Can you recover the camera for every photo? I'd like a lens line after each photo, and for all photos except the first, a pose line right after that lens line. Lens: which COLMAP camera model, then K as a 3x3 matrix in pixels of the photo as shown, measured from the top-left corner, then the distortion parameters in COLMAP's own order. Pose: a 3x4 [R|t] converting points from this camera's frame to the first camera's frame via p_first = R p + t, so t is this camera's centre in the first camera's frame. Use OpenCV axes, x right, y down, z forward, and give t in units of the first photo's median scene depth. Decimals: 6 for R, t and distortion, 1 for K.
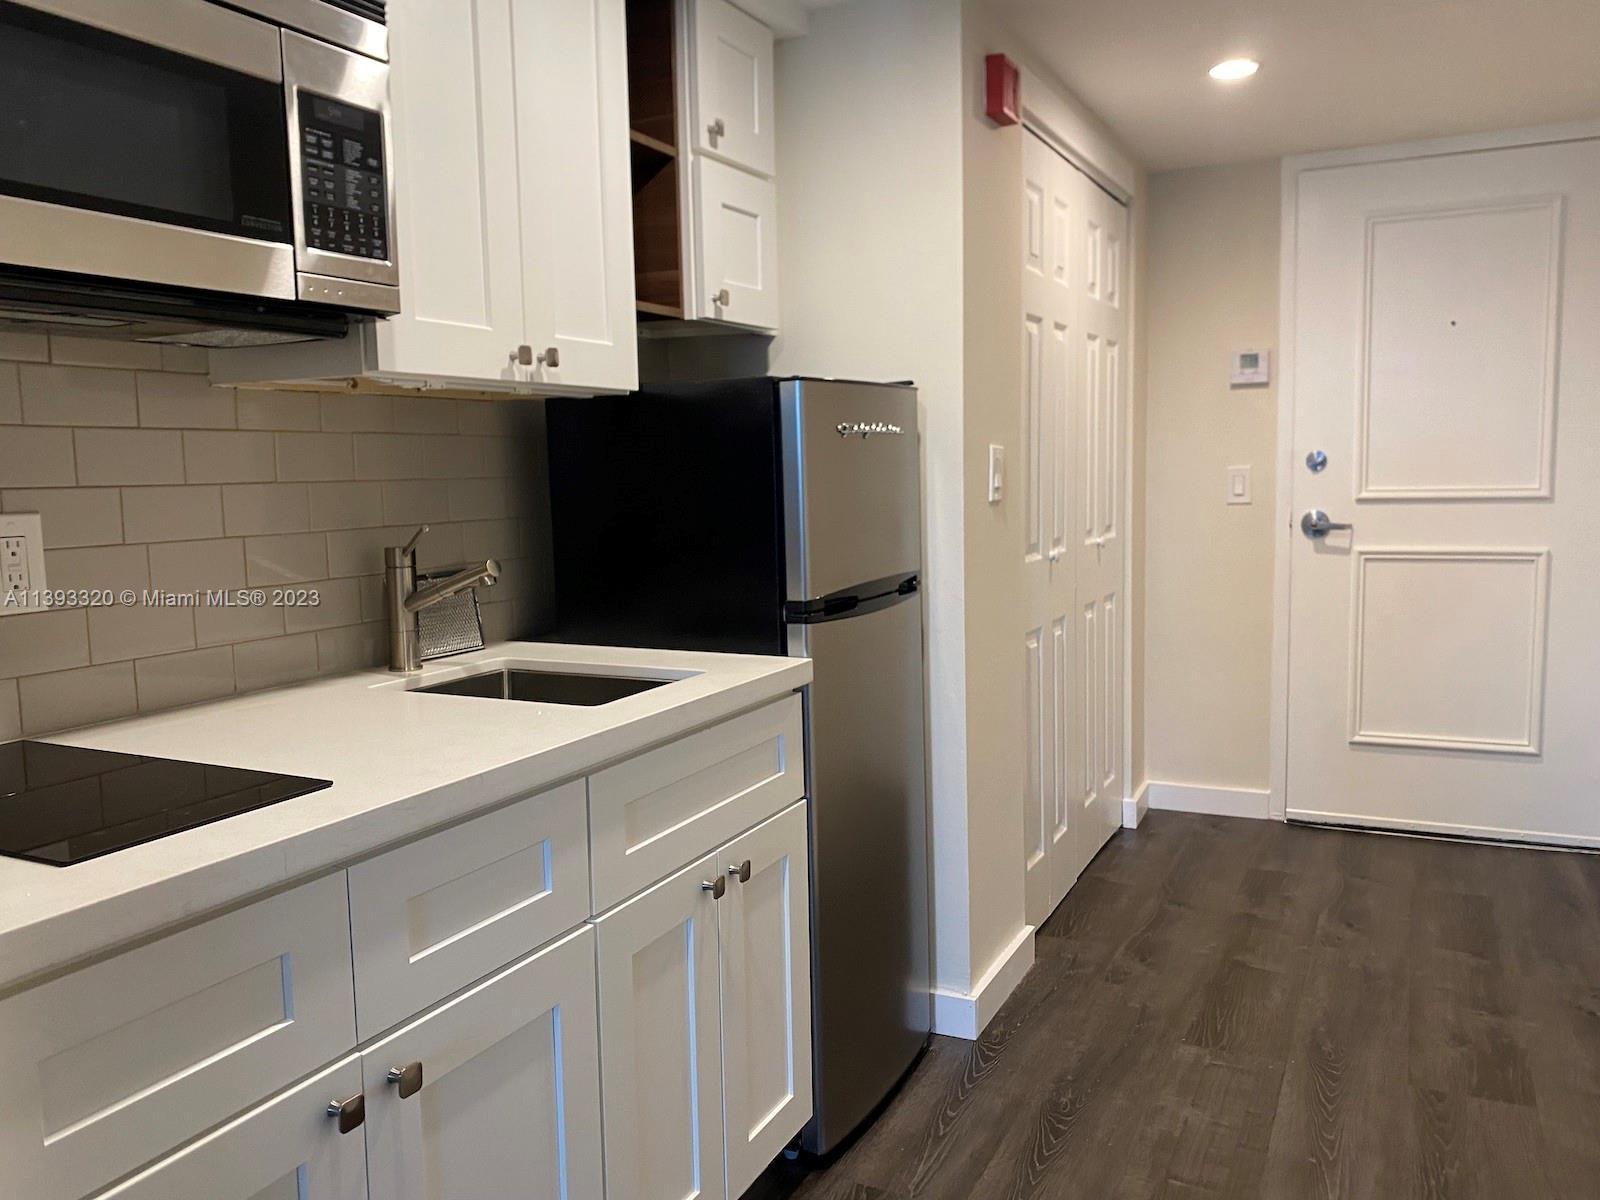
lens RADIAL K [[1259.1, 0, 800.0], [0, 1259.1, 600.0], [0, 0, 1]] dist [-0.002284, 0.005984]
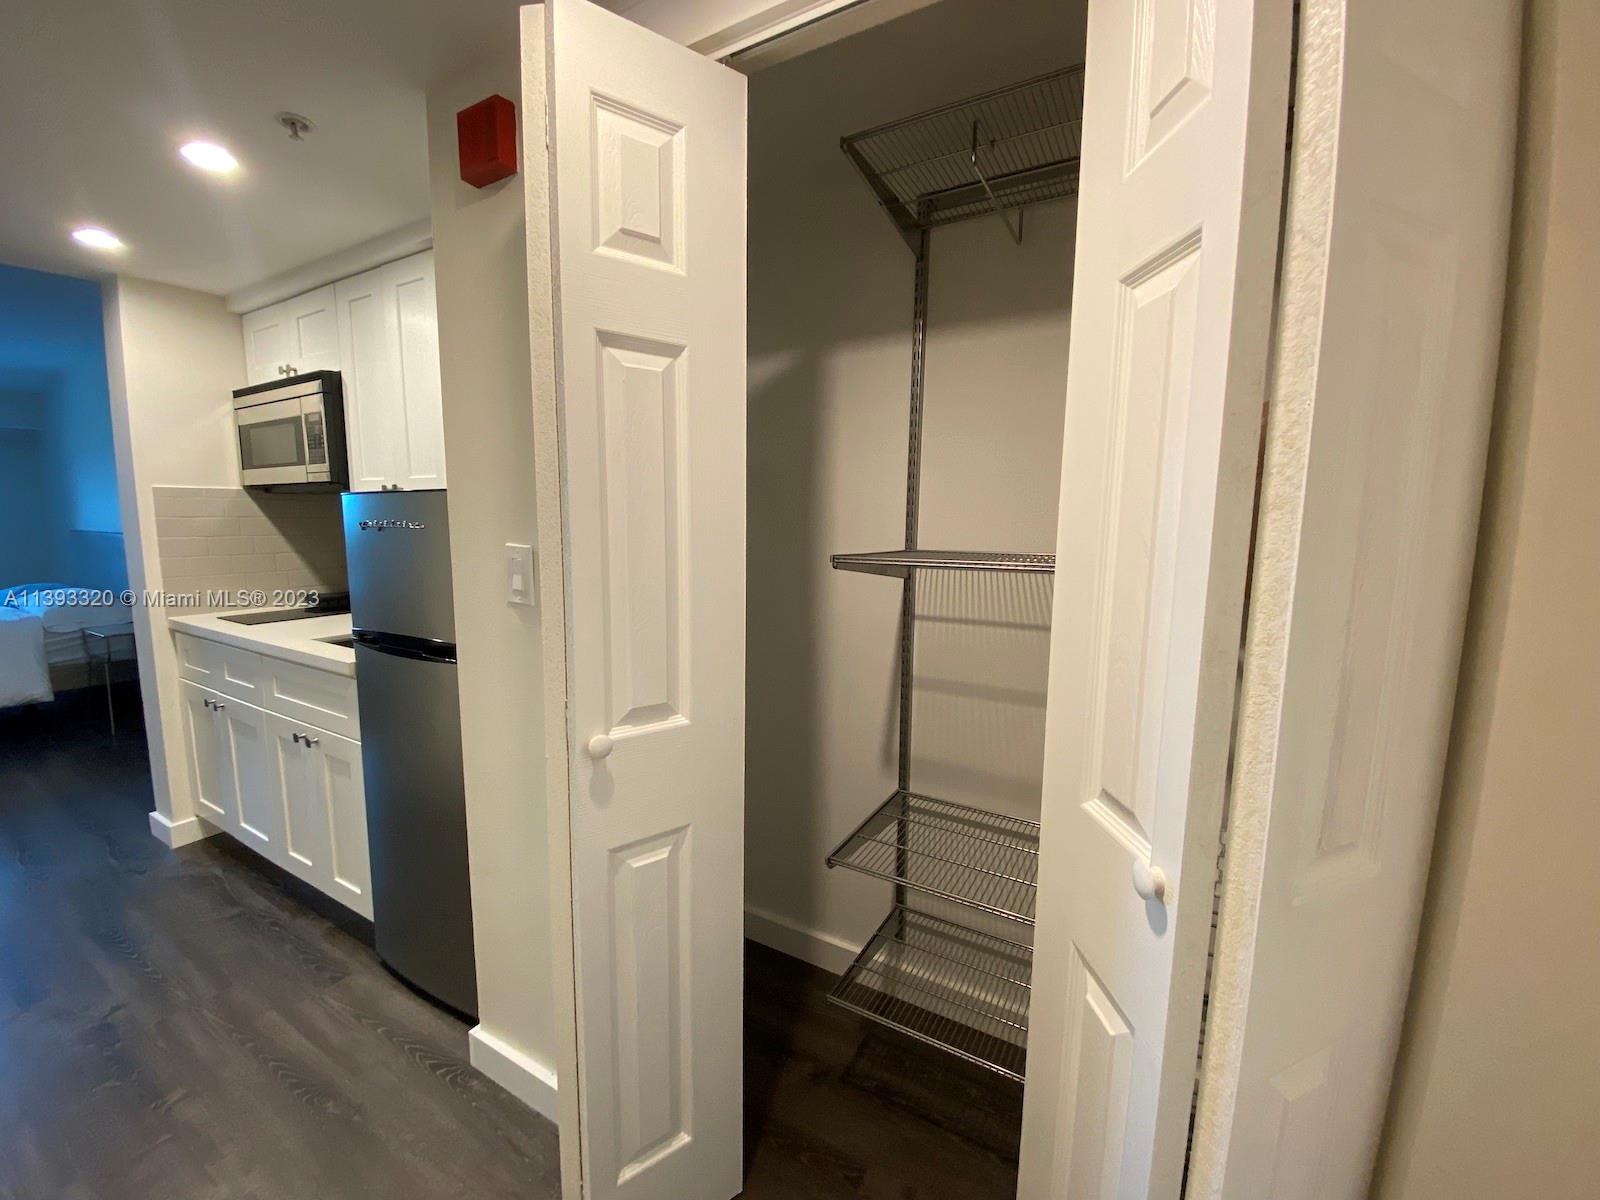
lens RADIAL K [[649.2, 0, 800.0], [0, 649.2, 600.0], [0, 0, 1]] dist [-0.000729, -0.012242]
pose [[-0.076479, 0.144160, -0.986595, 0.708577], [-0.113583, 0.981792, 0.152263, -0.204994], [0.990581, 0.123705, -0.058712, 1.442919]]
